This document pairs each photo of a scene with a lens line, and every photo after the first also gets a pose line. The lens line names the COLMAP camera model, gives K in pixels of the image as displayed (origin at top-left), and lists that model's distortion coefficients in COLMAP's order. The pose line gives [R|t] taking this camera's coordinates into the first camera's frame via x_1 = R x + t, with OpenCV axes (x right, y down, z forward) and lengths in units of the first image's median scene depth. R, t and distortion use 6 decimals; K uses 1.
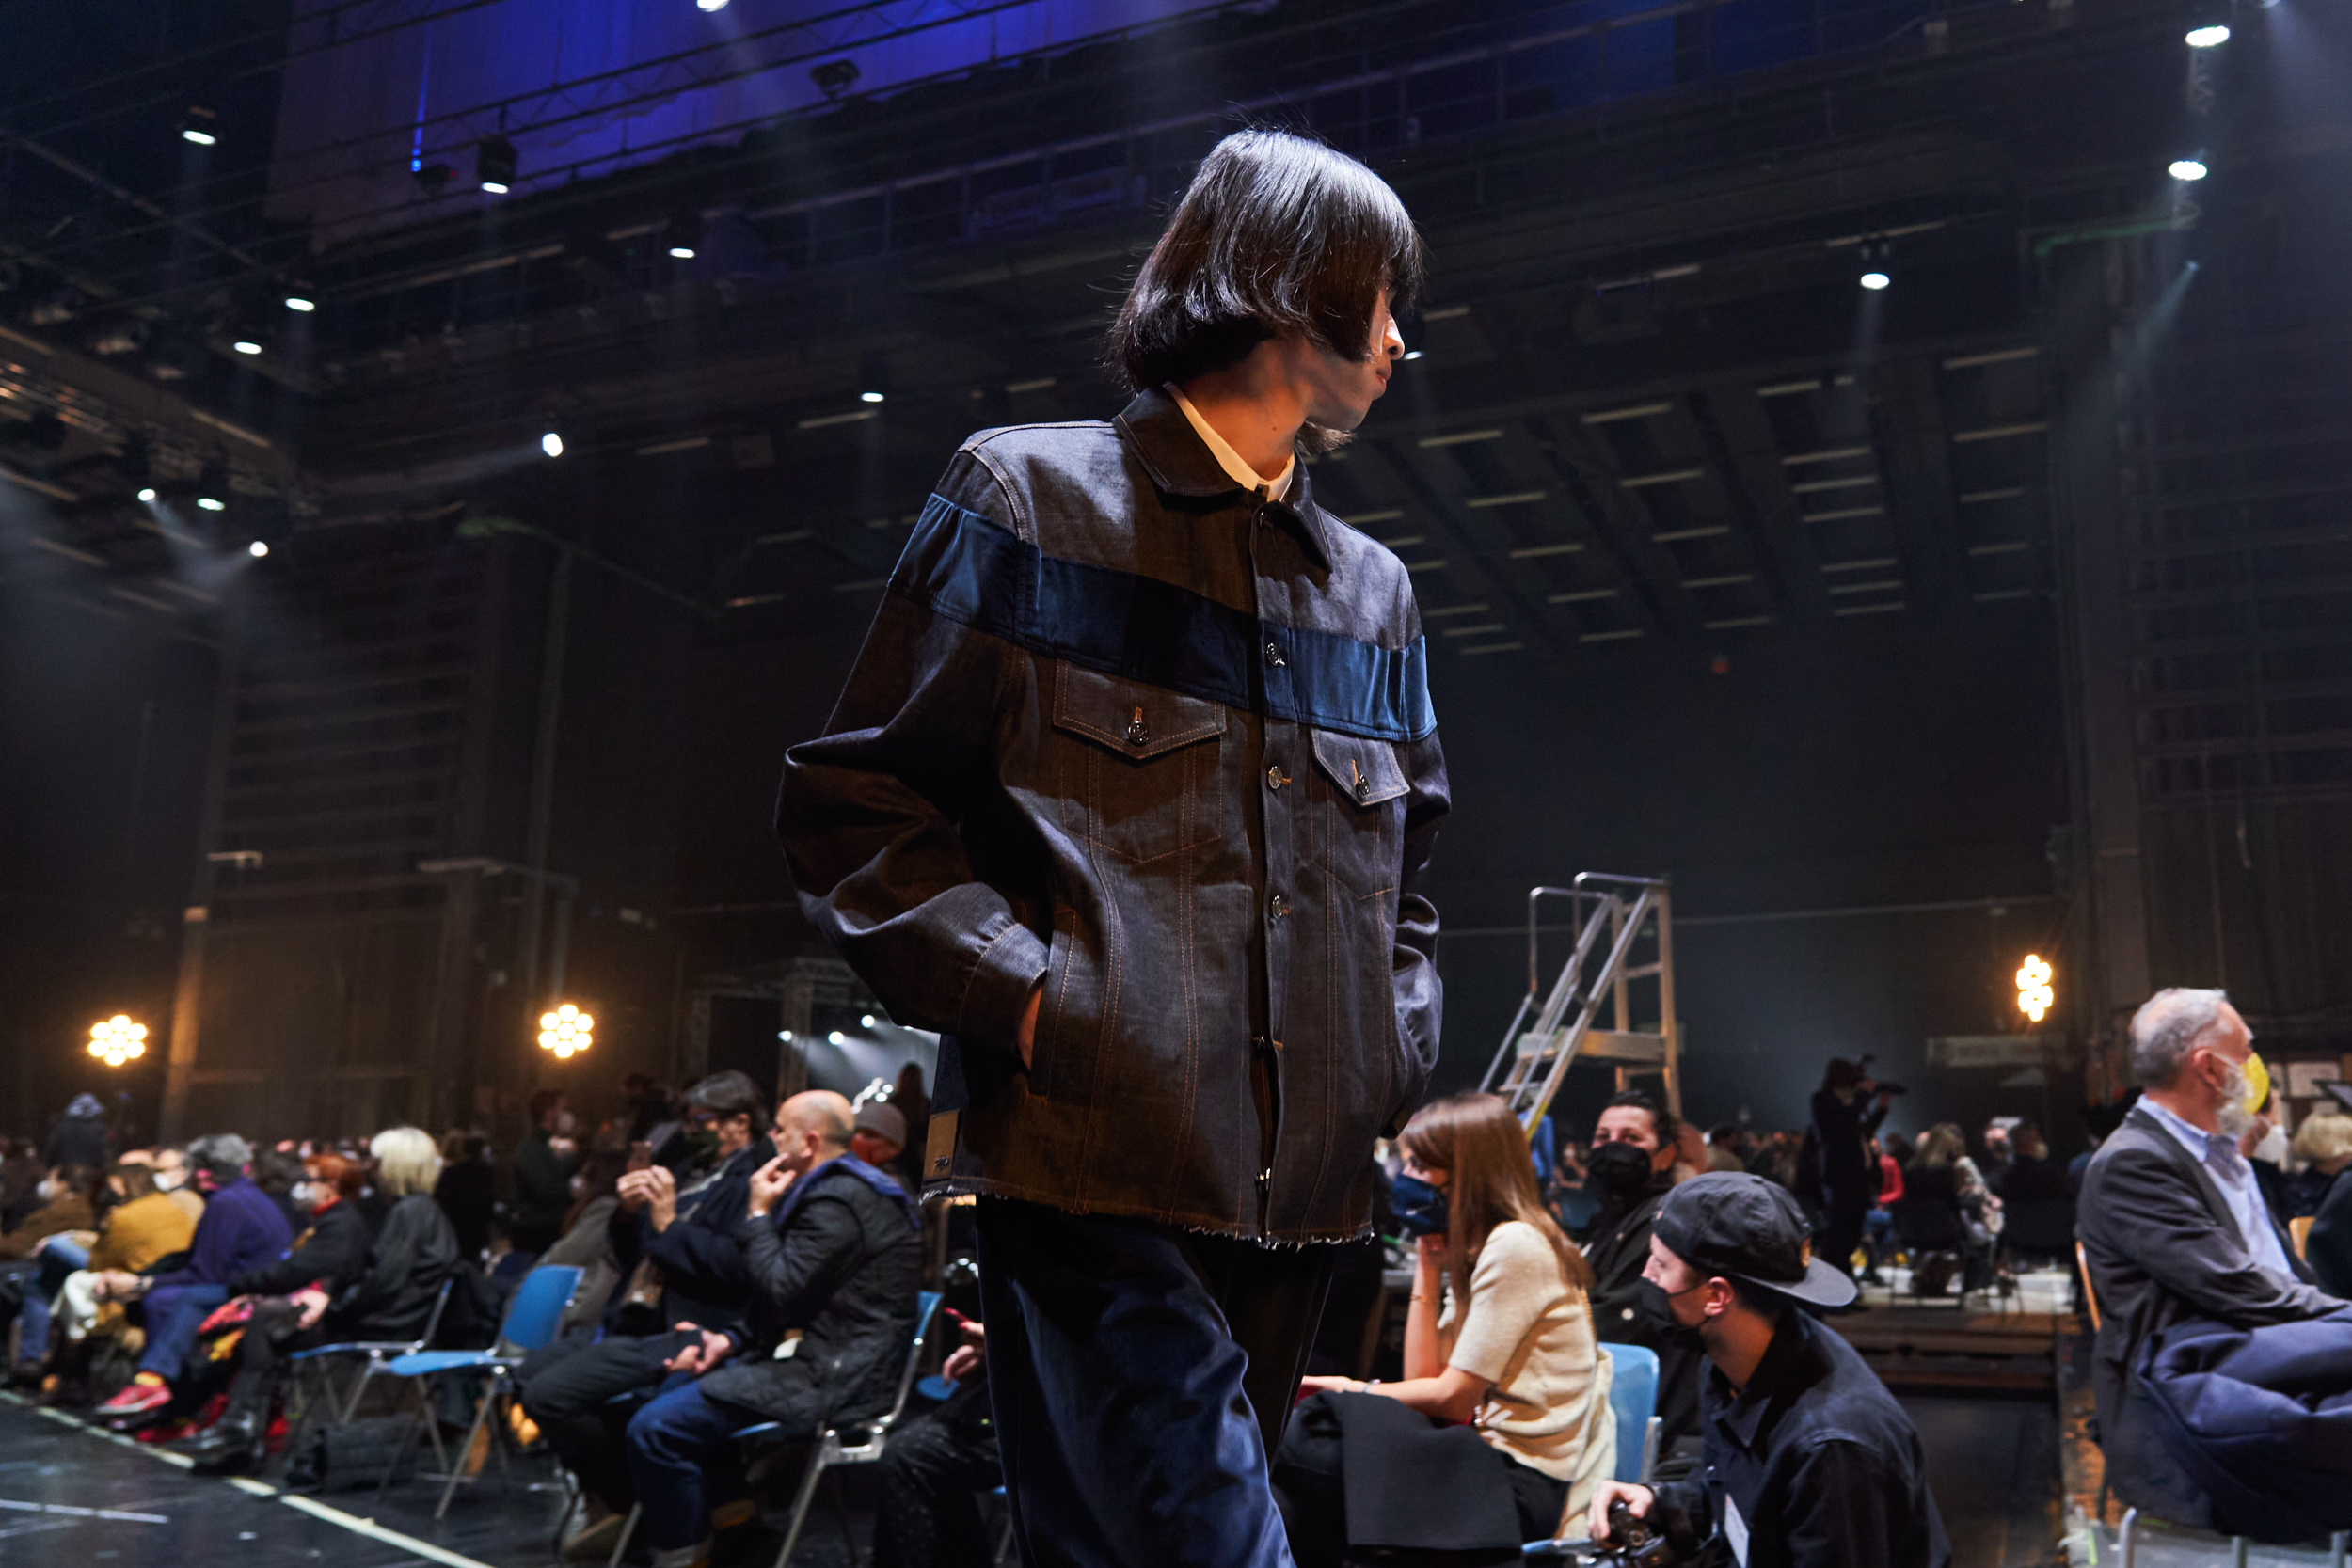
lens RADIAL K [[1836.7, 0, 1318.3], [0, 1836.7, 865.4], [0, 0, 1]] dist [-0.001612, 0.009236]
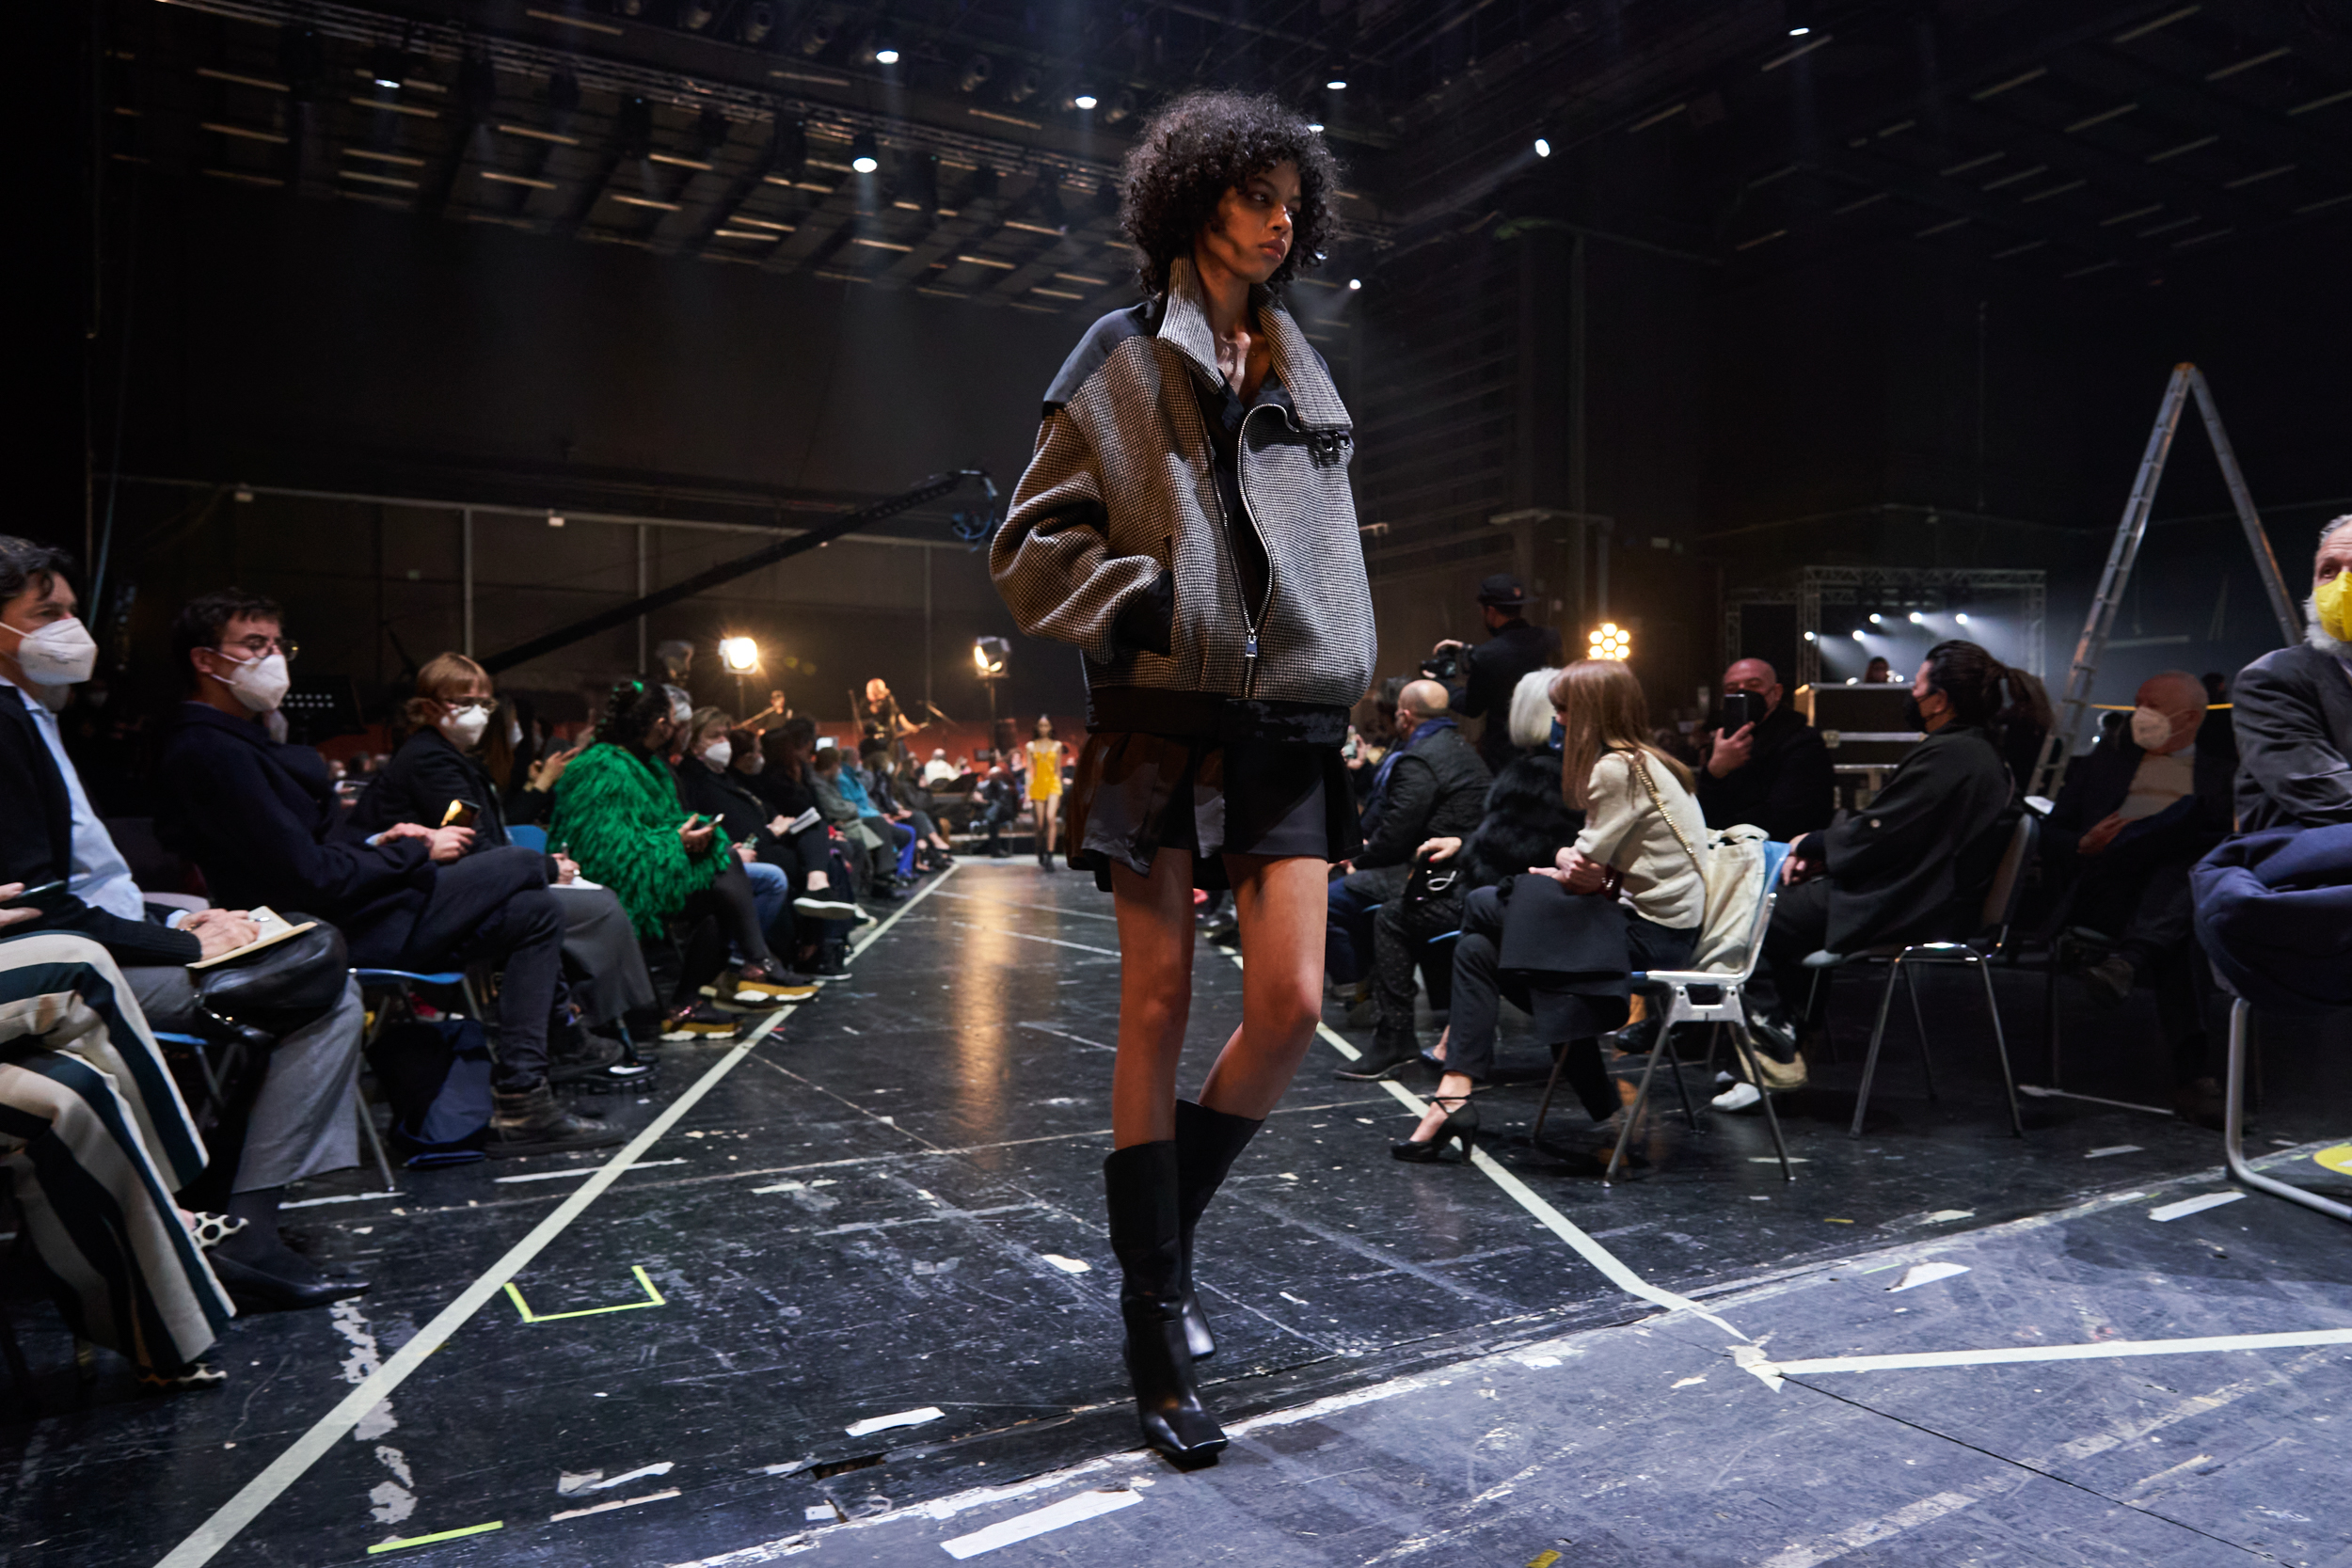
lens RADIAL K [[1673.4, 0, 1270.8], [0, 1673.4, 802.4], [0, 0, 1]] dist [-0.006234, 0.002934]
pose [[0.797855, -0.004734, -0.602831, 0.155608], [0.117897, 0.981885, 0.148329, 0.004891], [0.591209, -0.189417, 0.783960, -0.033421]]
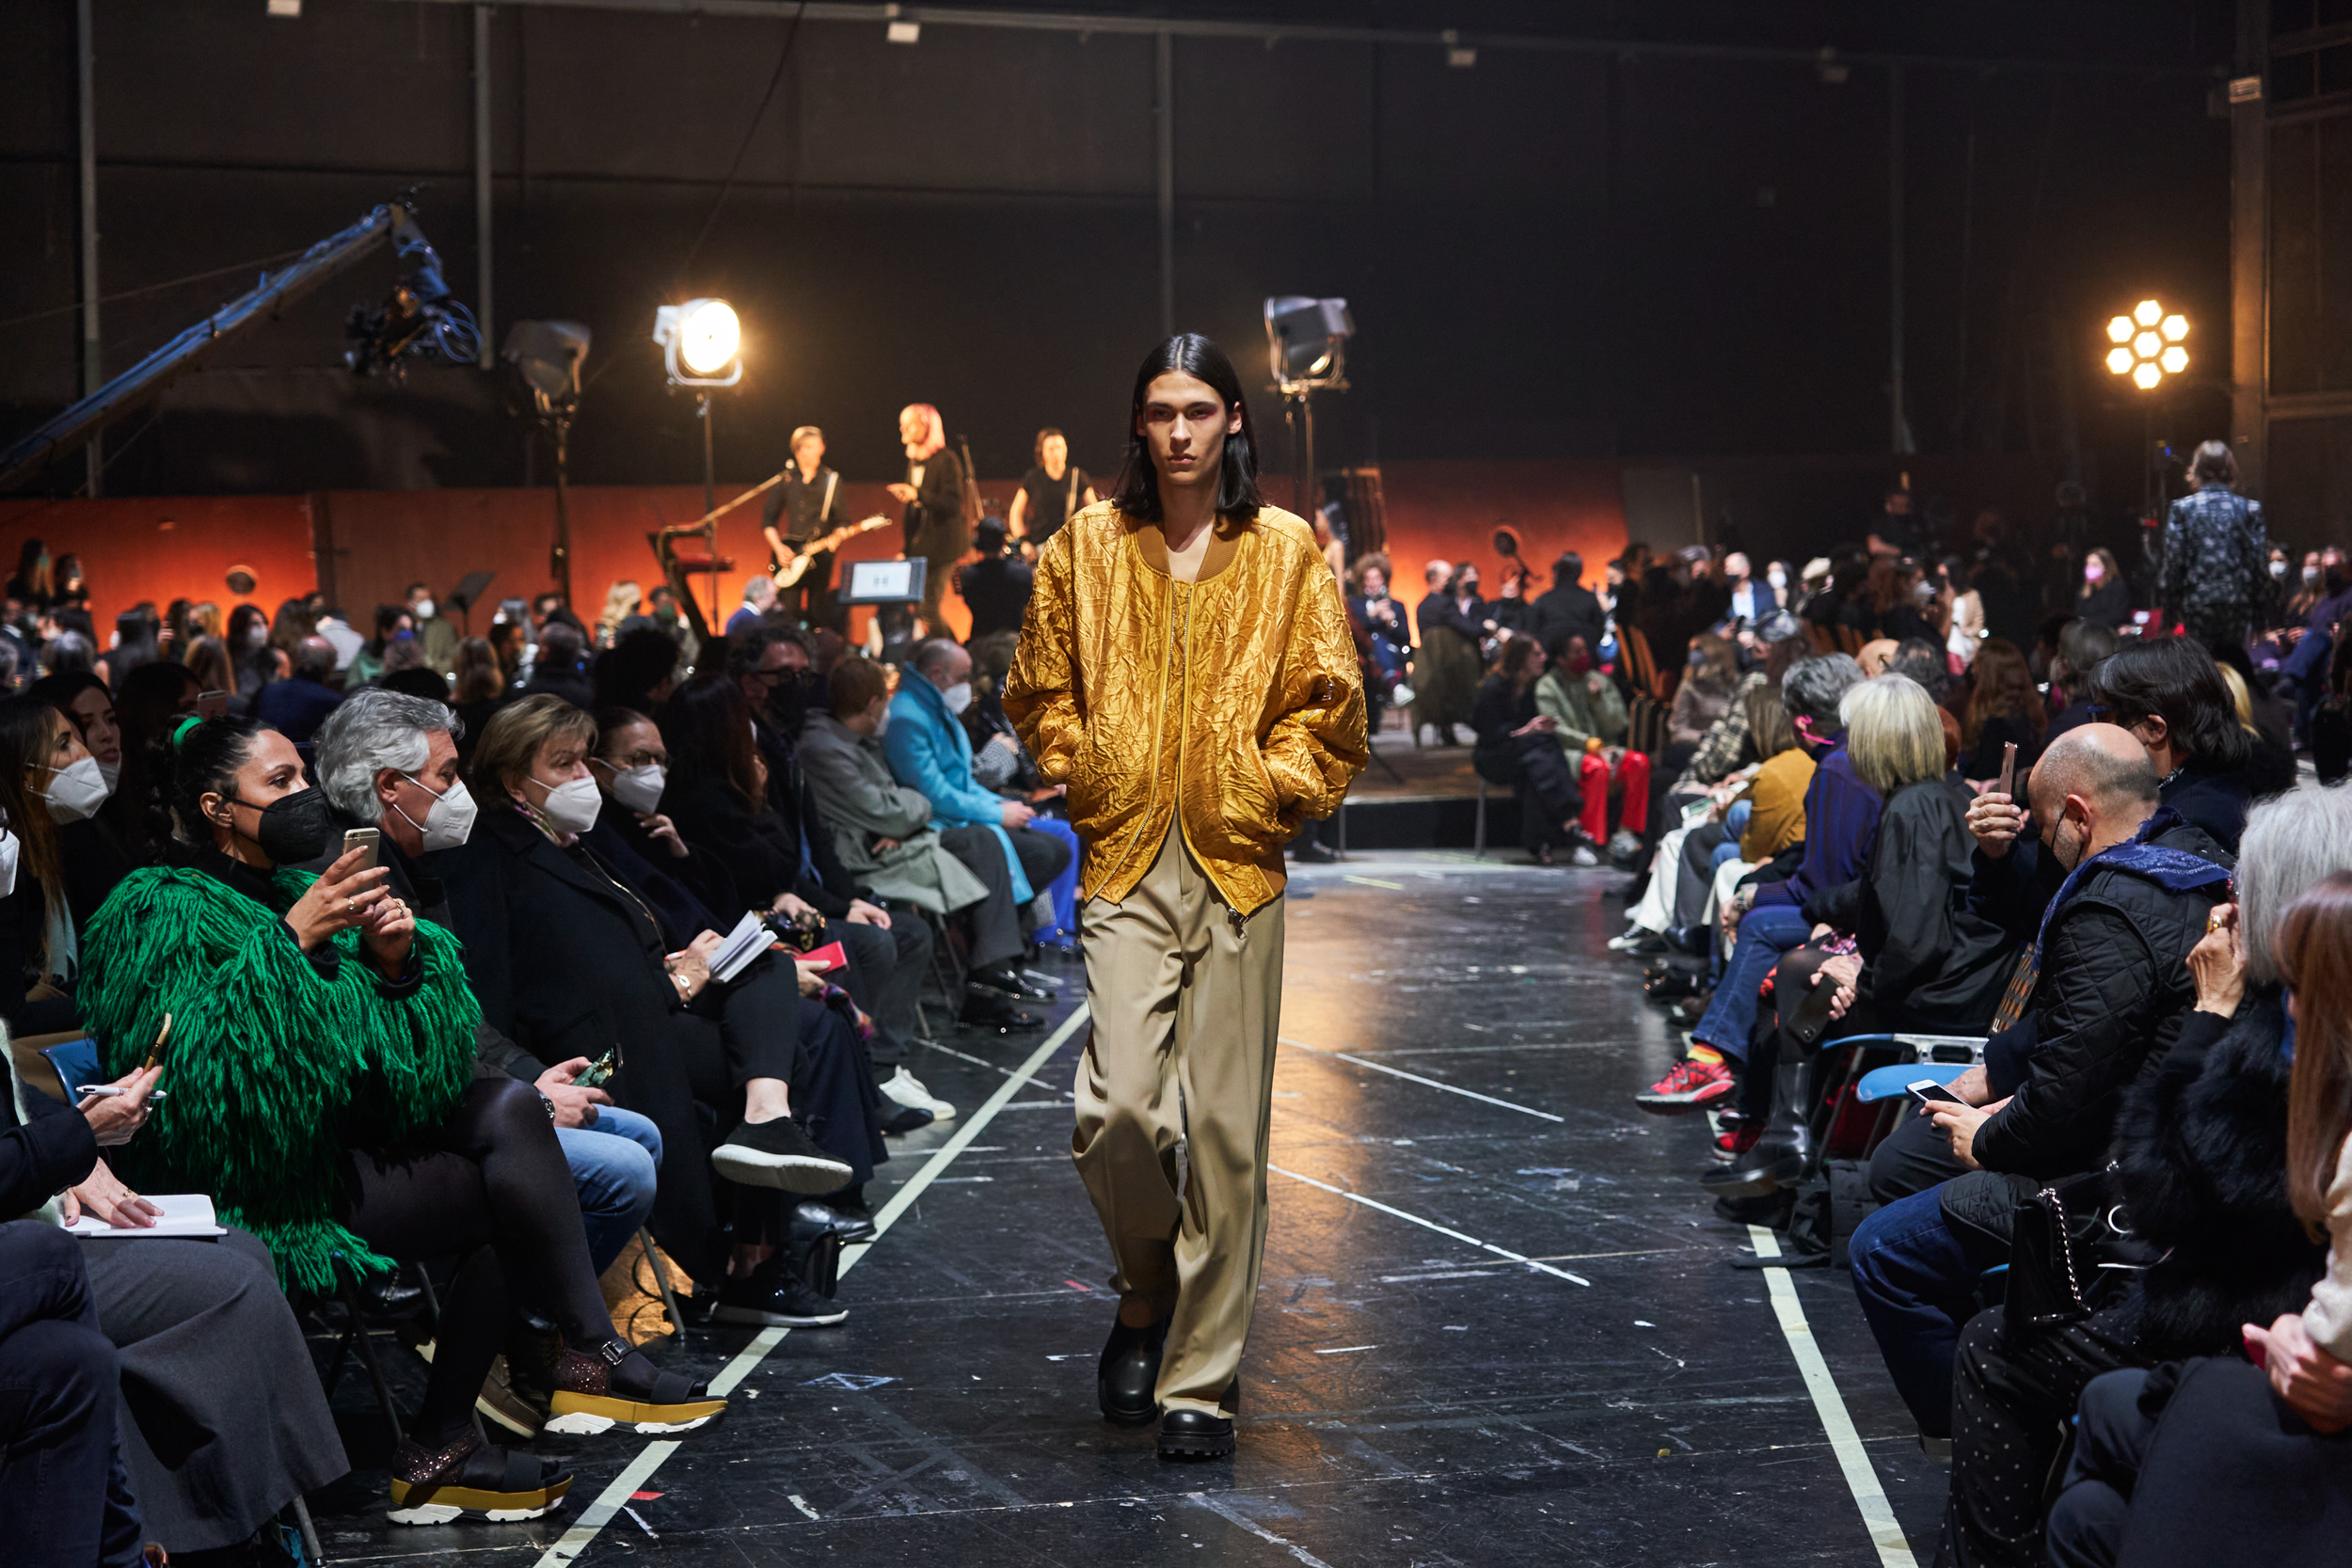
lens RADIAL K [[4323.7, 0, 1255.4], [0, 4323.7, 778.9], [0, 0, 1]] dist [-0.031943, 0.331703]
pose [[0.668617, 0.022664, -0.743262, 0.211728], [0.146418, 0.975955, 0.161473, -0.044164], [0.729049, -0.216790, 0.649222, -0.032413]]
